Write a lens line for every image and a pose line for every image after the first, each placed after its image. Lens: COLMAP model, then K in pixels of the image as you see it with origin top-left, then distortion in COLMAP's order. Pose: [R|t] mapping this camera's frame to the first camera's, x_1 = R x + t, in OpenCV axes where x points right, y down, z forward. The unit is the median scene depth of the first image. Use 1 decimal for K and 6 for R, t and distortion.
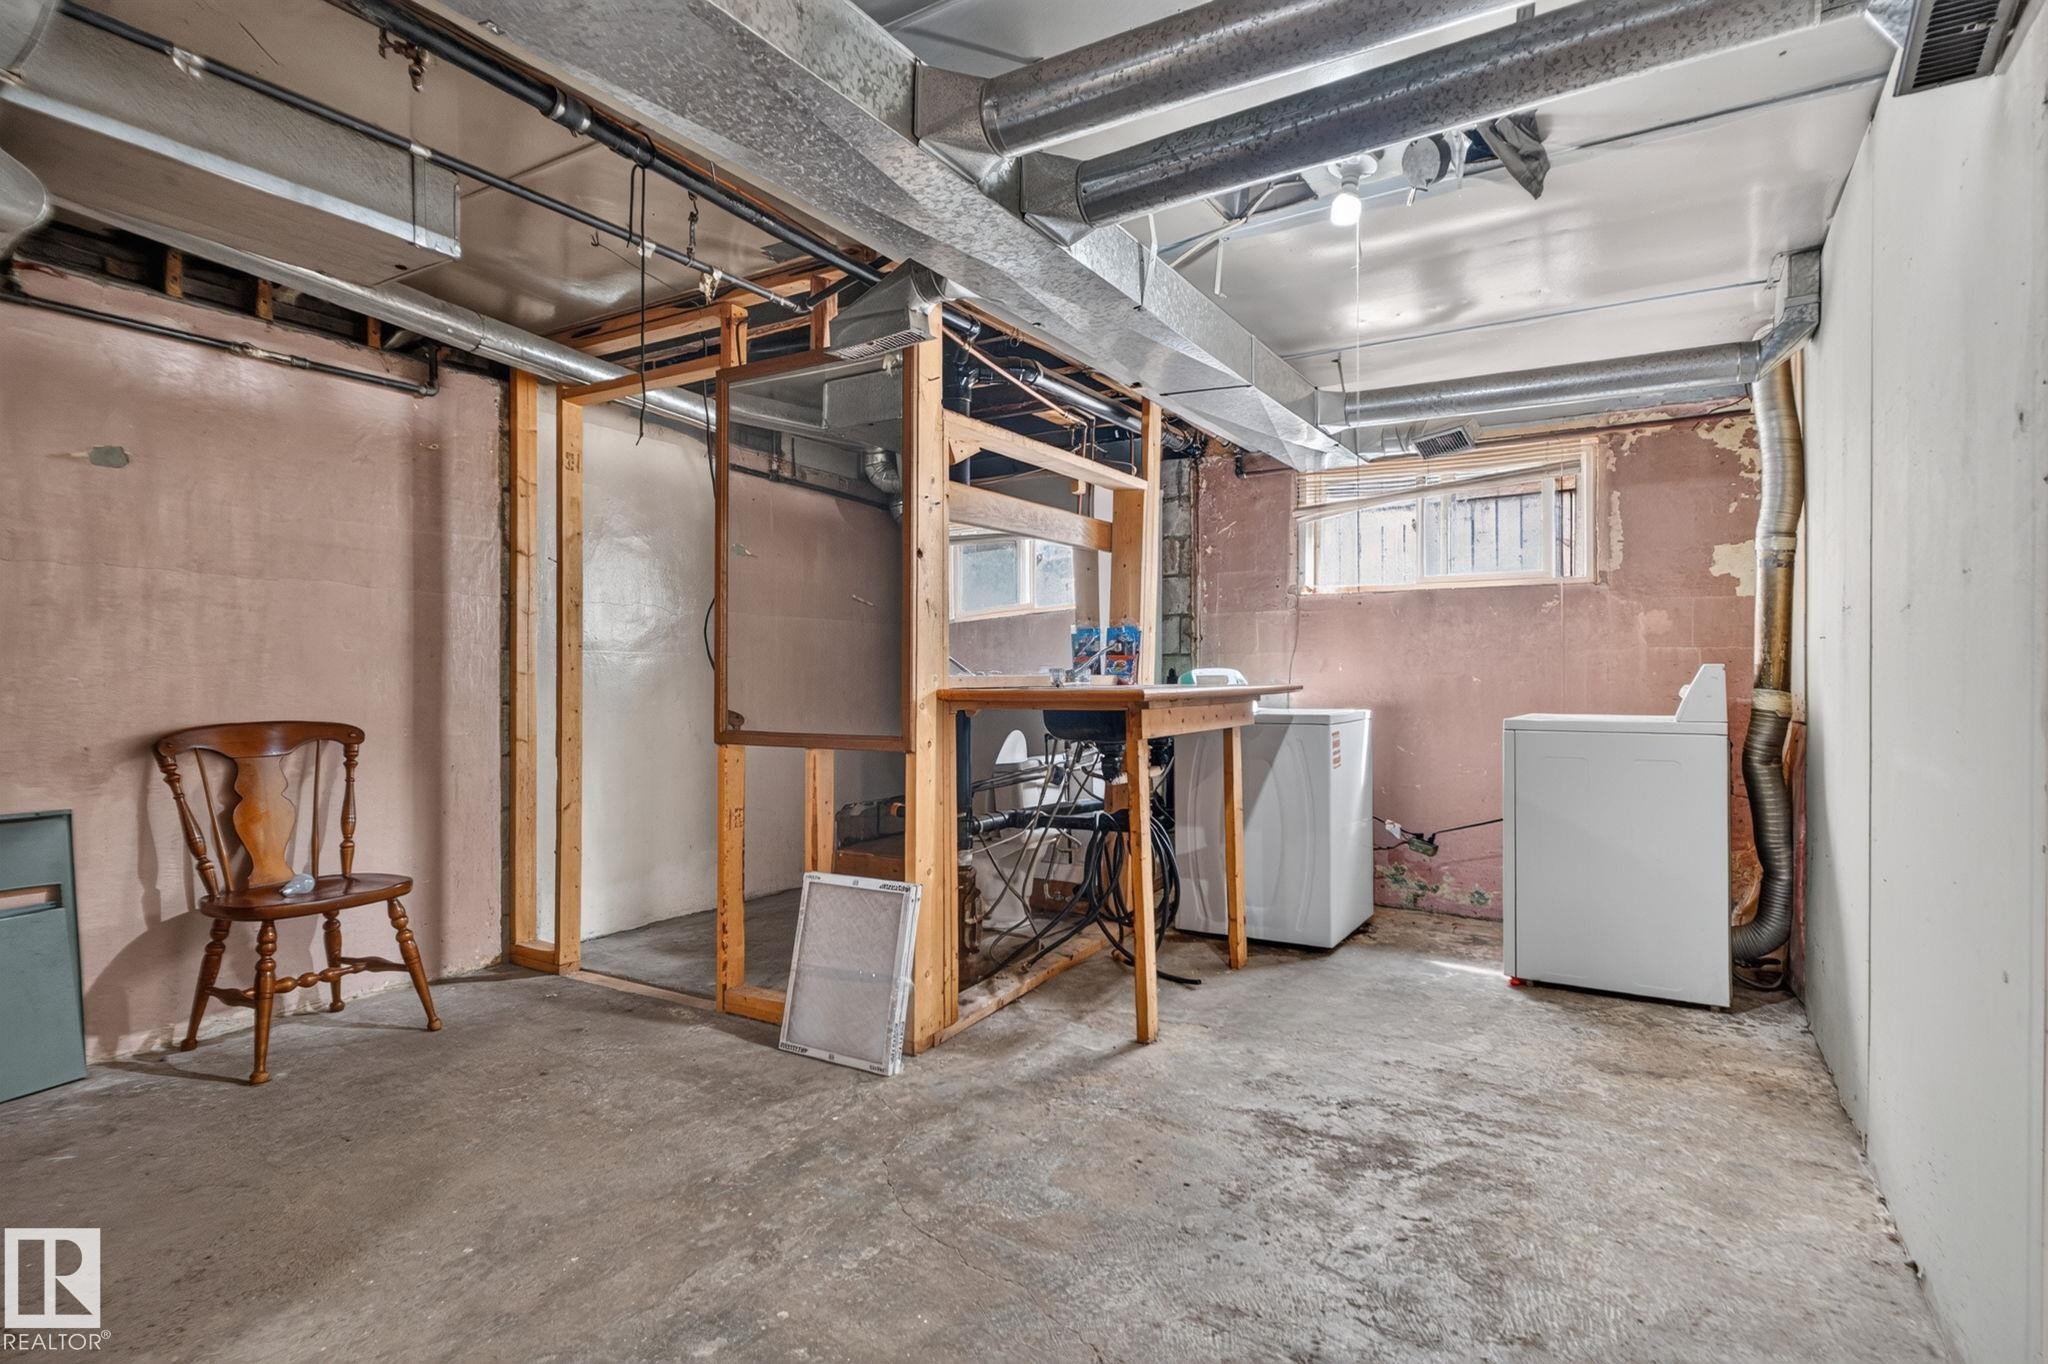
lens RADIAL K [[1040.7, 0, 1024.0], [0, 1040.7, 682.0], [0, 0, 1]] dist [0.000540, 0.000202]
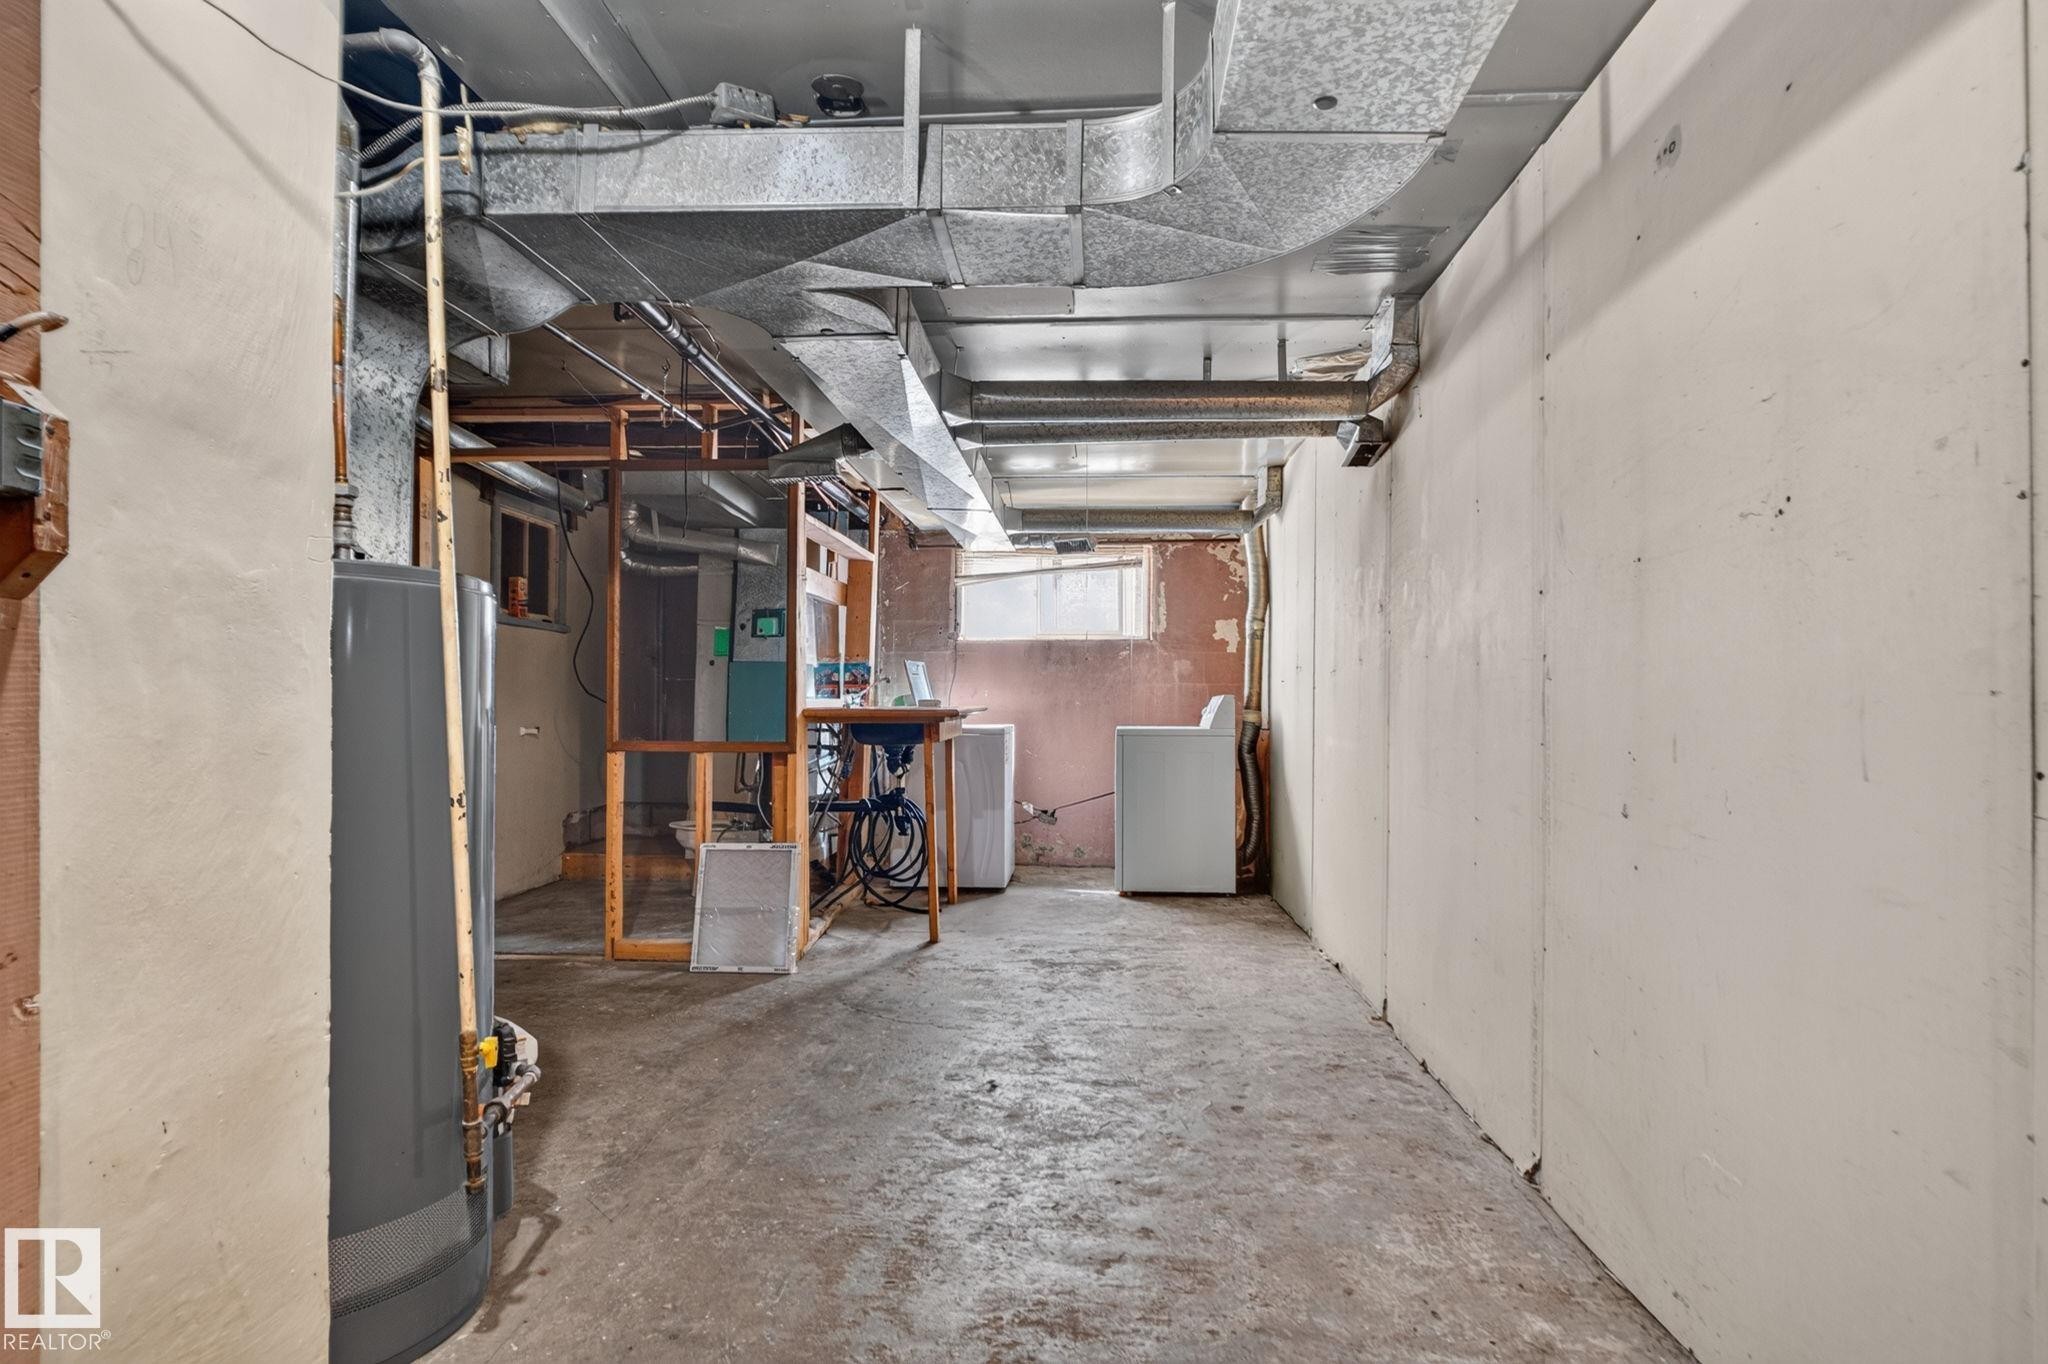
lens RADIAL K [[1065.9, 0, 1024.0], [0, 1065.9, 708.9], [0, 0, 1]] dist [-0.001521, 0.000425]
pose [[0.886440, 0.001133, 0.462842, -0.428519], [-0.003237, 0.999988, 0.003753, 0.000321], [-0.462832, -0.004825, 0.886433, -0.383066]]
